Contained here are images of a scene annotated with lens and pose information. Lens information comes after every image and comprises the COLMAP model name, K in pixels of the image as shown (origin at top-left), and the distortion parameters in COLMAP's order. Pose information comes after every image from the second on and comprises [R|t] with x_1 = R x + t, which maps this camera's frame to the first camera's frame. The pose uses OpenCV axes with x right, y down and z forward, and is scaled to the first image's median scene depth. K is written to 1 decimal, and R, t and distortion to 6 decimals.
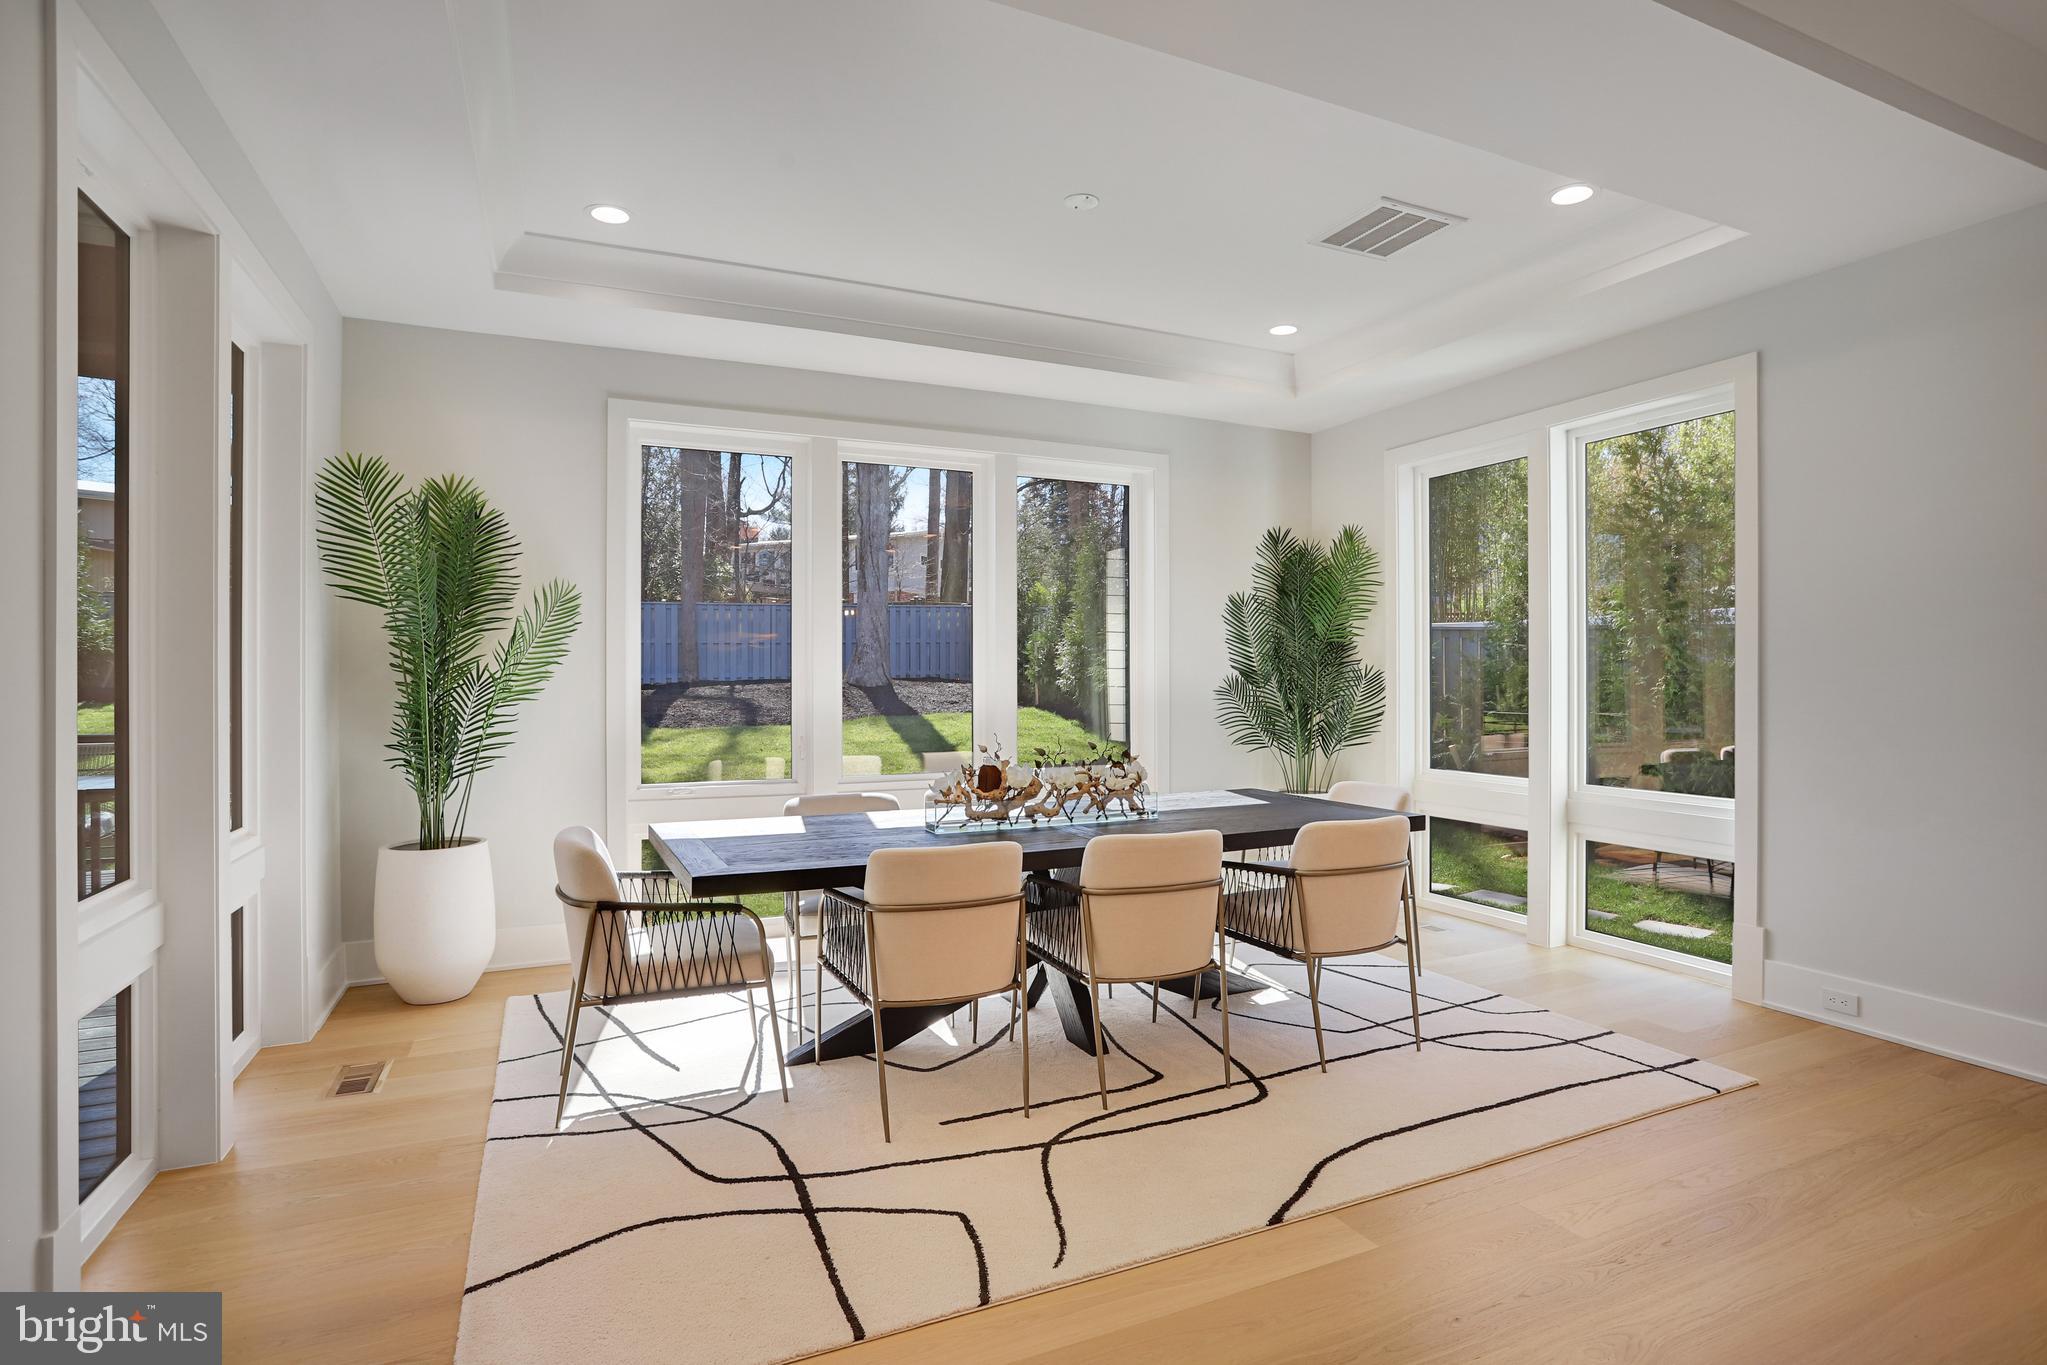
lens RADIAL K [[1026.1, 0, 1036.2], [0, 1026.1, 679.3], [0, 0, 1]] dist [-0.066848, 0.039601]
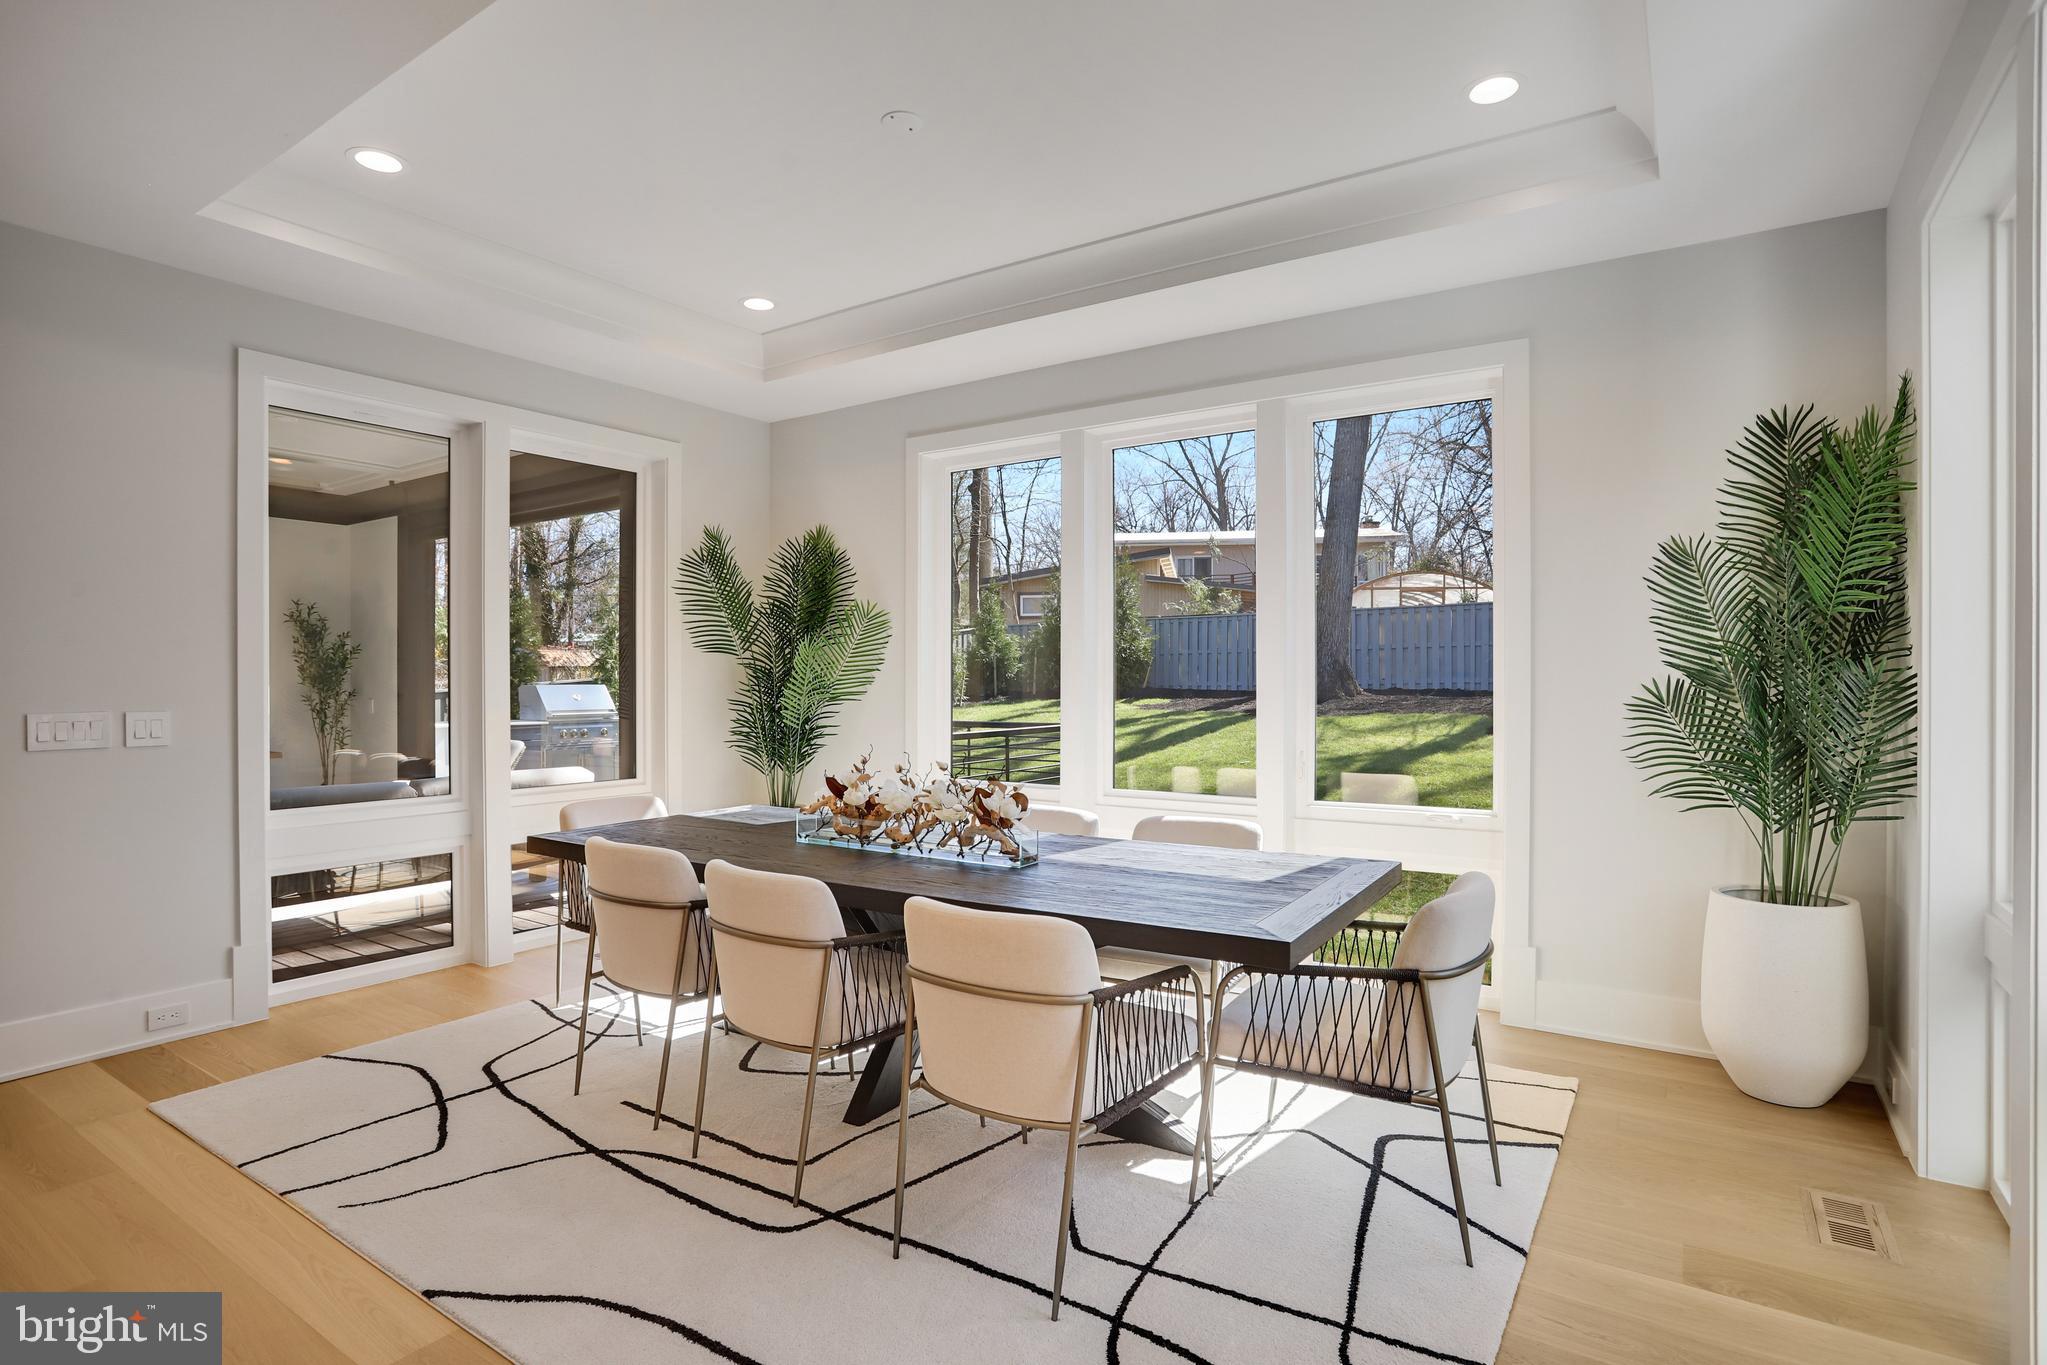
lens RADIAL K [[1036.9, 0, 1044.0], [0, 1036.9, 682.7], [0, 0, 1]] dist [-0.070205, 0.035573]
pose [[0.524326, 0.001620, -0.851516, 0.777473], [-0.000956, 0.999999, 0.001314, -0.003079], [0.851517, 0.000125, 0.524326, 0.606766]]
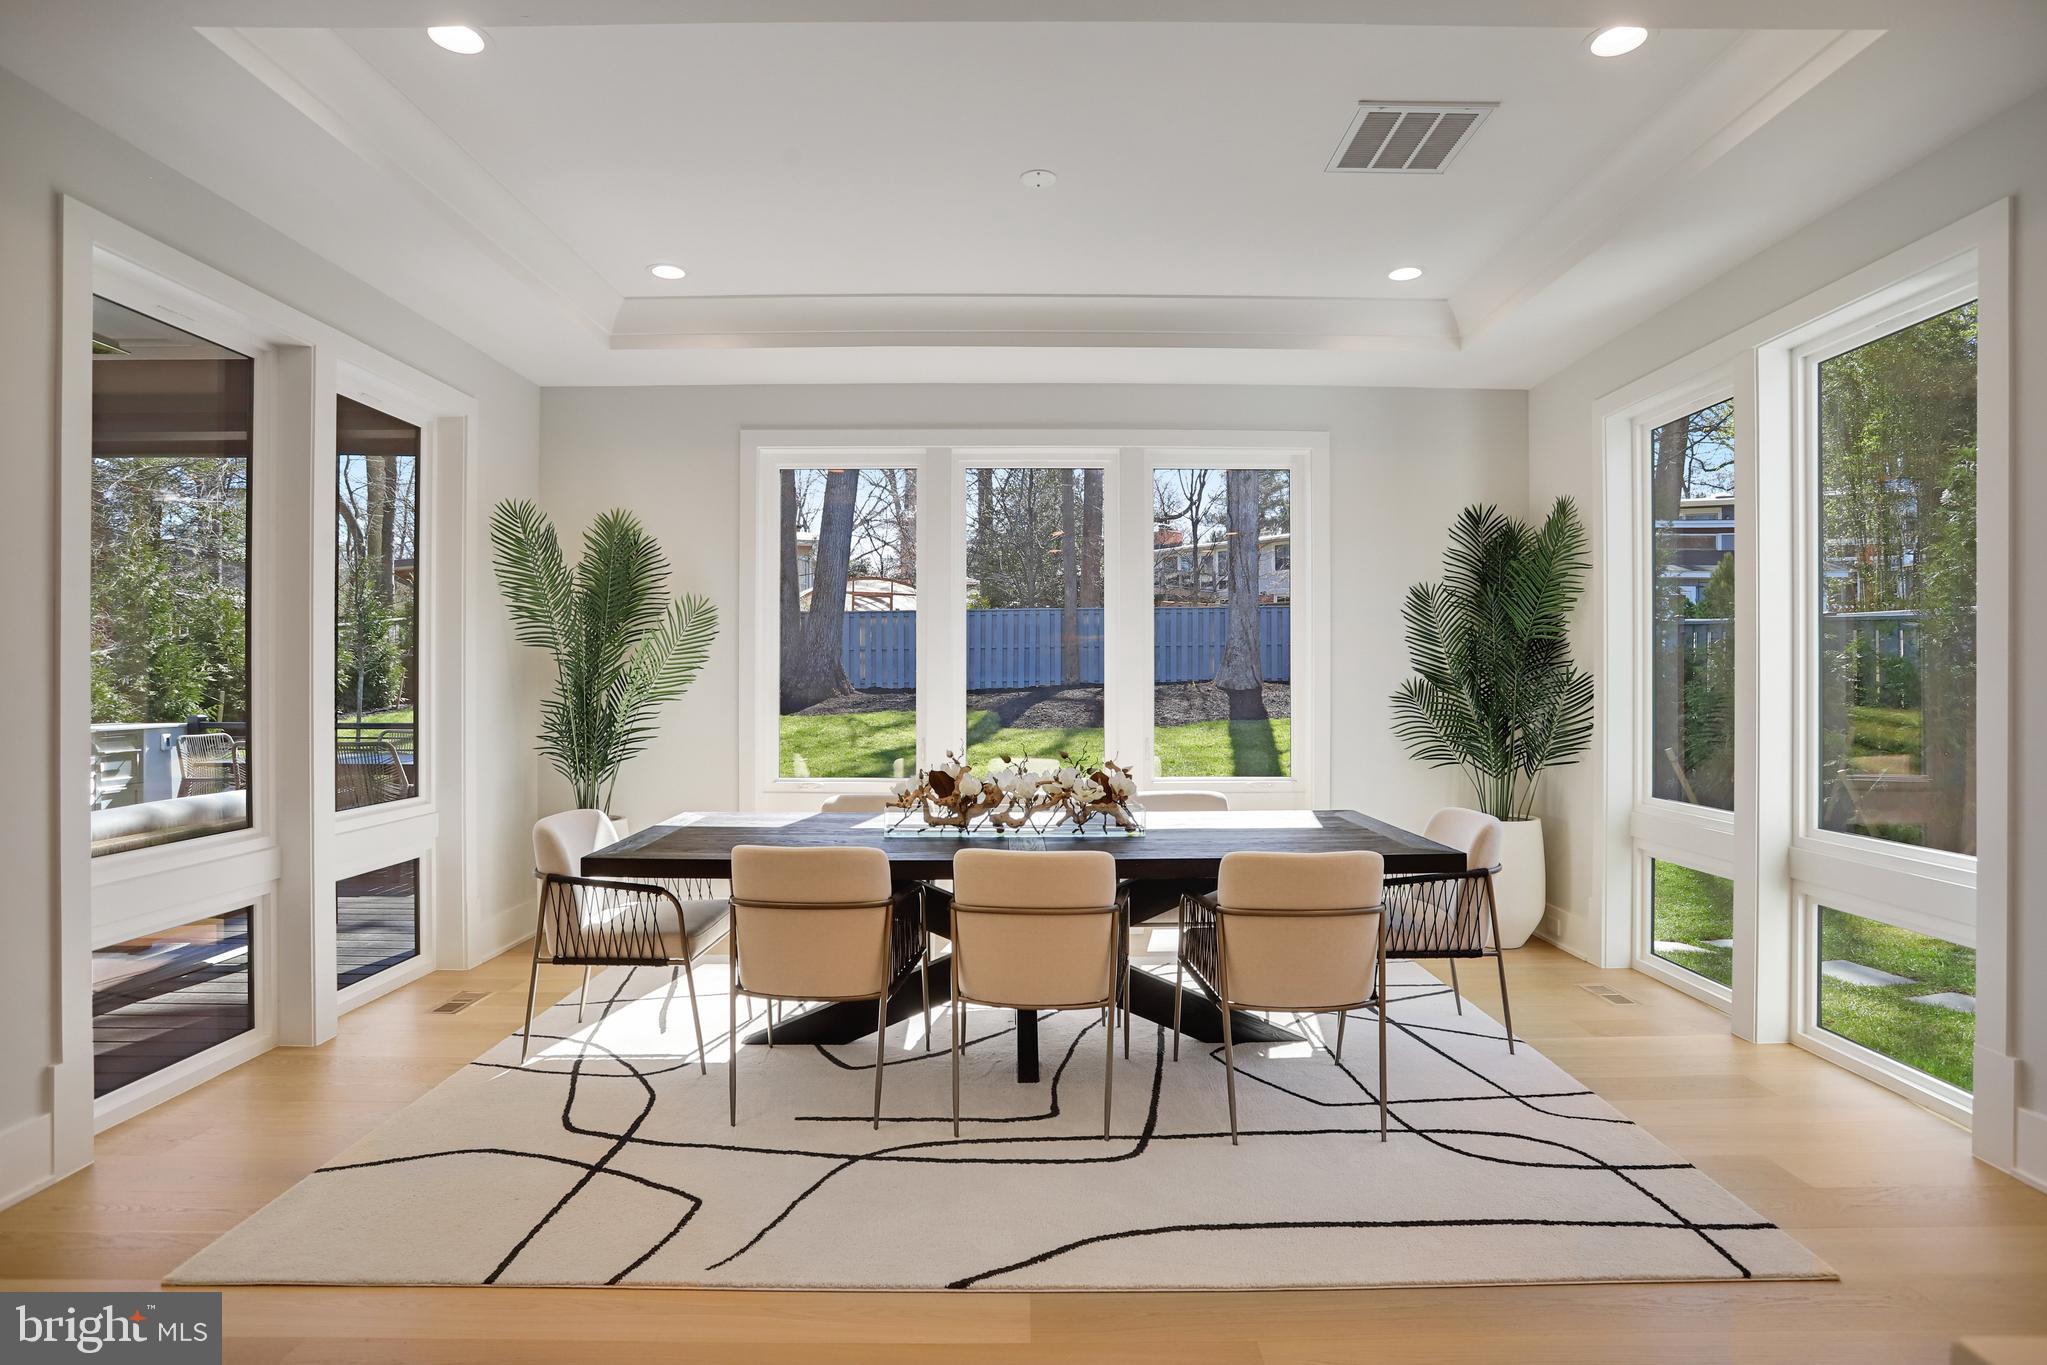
lens RADIAL K [[1036.9, 0, 1044.0], [0, 1036.9, 682.7], [0, 0, 1]] dist [-0.070205, 0.035573]
pose [[0.909804, 0.002400, -0.415030, 0.415518], [-0.002172, 0.999997, 0.001023, -0.001717], [0.415032, -0.000029, 0.909807, 0.124497]]
